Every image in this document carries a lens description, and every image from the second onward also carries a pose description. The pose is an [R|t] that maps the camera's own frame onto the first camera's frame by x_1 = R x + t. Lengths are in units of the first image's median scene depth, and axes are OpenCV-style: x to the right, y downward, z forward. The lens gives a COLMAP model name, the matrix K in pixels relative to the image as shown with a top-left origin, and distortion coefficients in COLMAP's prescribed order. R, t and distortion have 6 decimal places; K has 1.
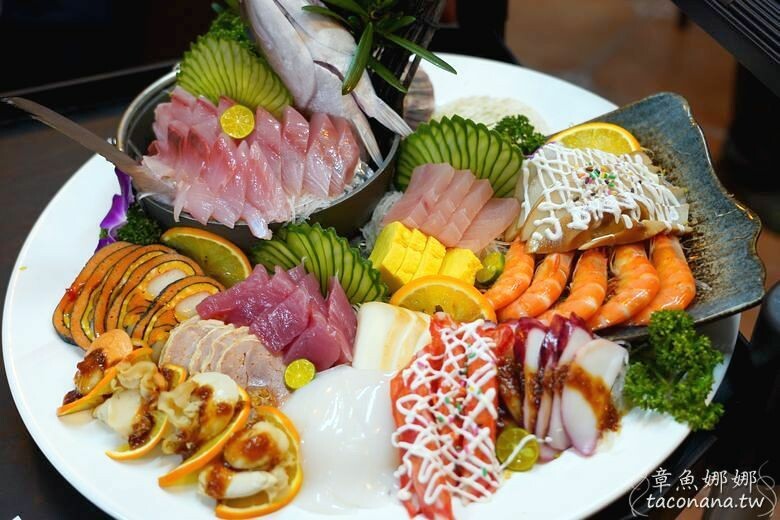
lens RADIAL K [[916.8, 0, 390.1], [0, 916.8, 260.2], [0, 0, 1]] dist [0.004528, 0.000000]
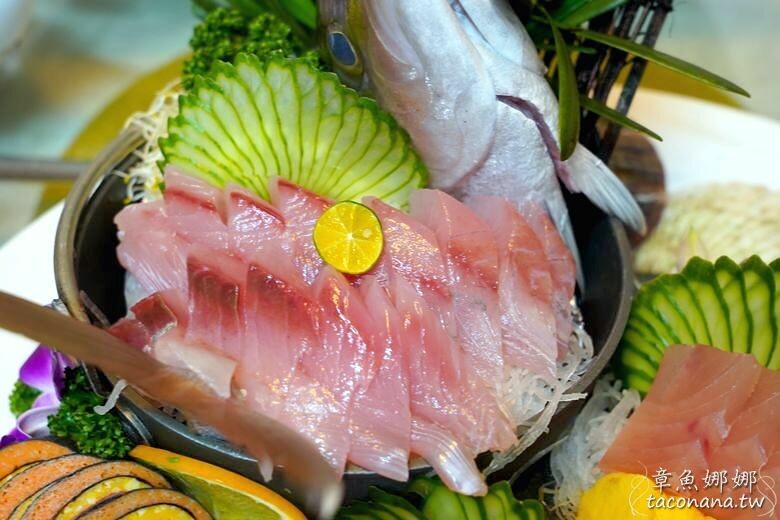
lens RADIAL K [[1085.5, 0, 390.0], [0, 1085.5, 259.6], [0, 0, 1]] dist [-0.016907, 0.000000]
pose [[0.964245, -0.119261, 0.236661, -0.270987], [0.121230, 0.992605, 0.006269, -0.137272], [-0.235659, 0.022646, 0.971572, 0.445408]]
